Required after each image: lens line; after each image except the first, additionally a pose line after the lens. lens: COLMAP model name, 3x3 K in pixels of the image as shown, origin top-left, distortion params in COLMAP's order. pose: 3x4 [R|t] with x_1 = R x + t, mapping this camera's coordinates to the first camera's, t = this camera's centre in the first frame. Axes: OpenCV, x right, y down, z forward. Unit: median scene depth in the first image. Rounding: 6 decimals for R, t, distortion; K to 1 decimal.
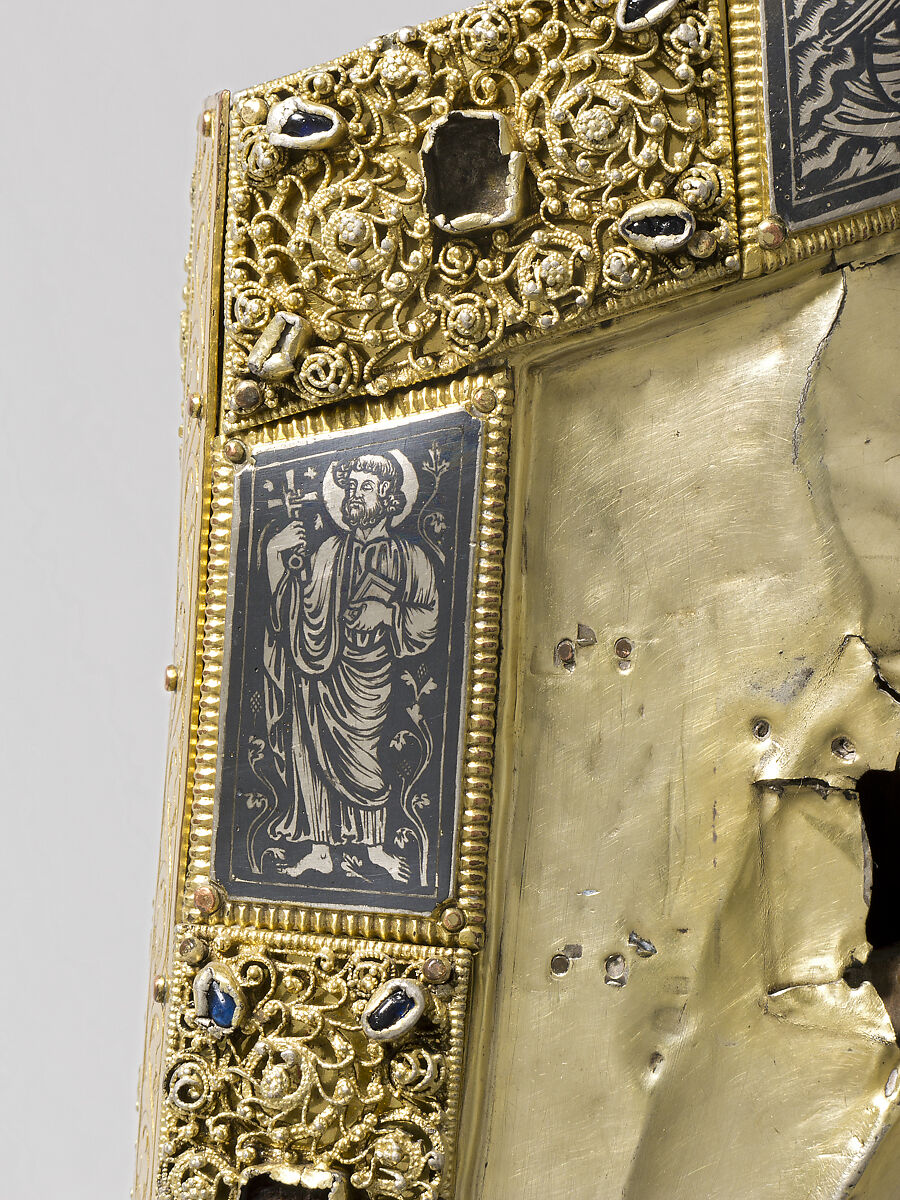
lens RADIAL K [[4913.9, 0, 450.0], [0, 4913.9, 600.0], [0, 0, 1]] dist [-0.191819, -1.487226]
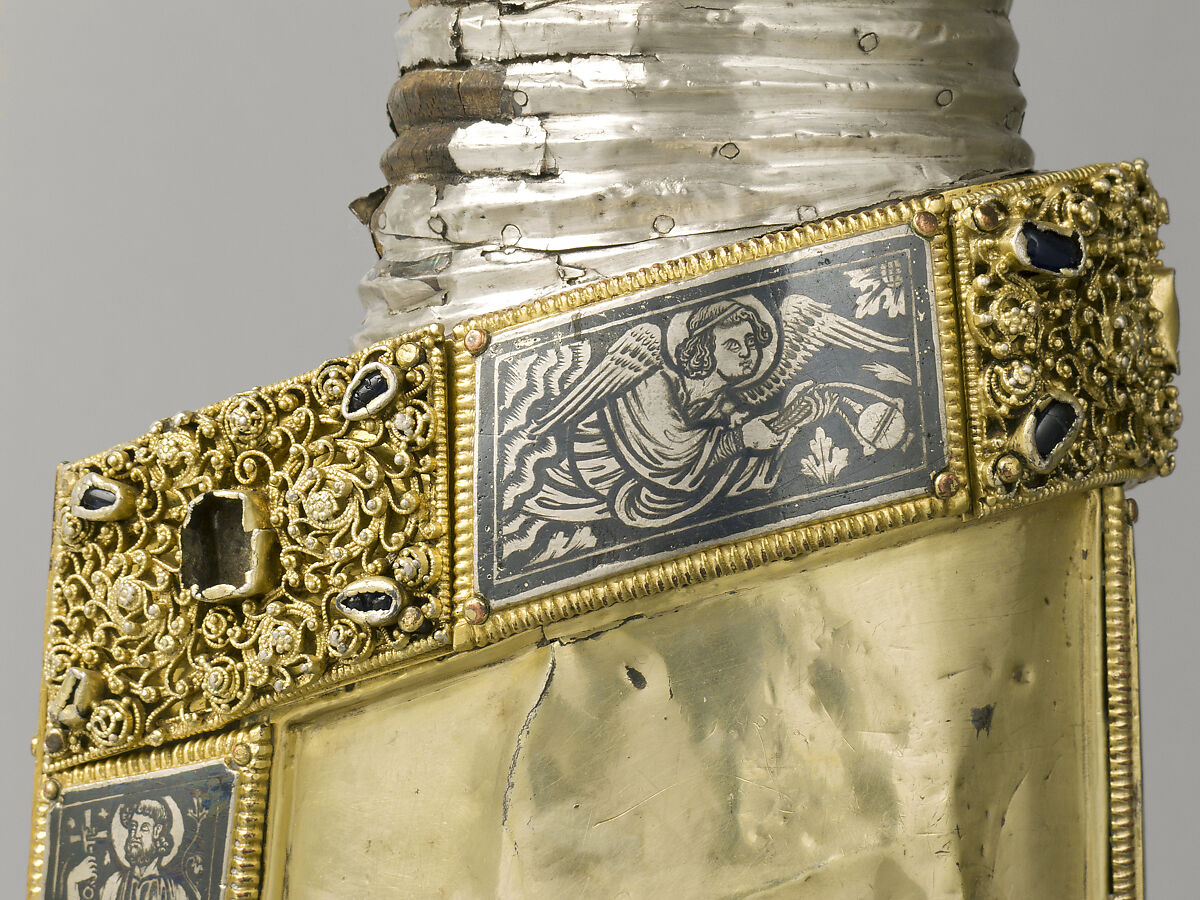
lens RADIAL K [[4913.9, 0, 600.0], [0, 4913.9, 450.0], [0, 0, 1]] dist [-0.191819, -1.487226]
pose [[0.938494, 0.016113, -0.344919, 0.458839], [-0.033672, 0.998420, -0.044979, -0.062197], [0.343649, 0.053826, 0.937554, 0.002591]]
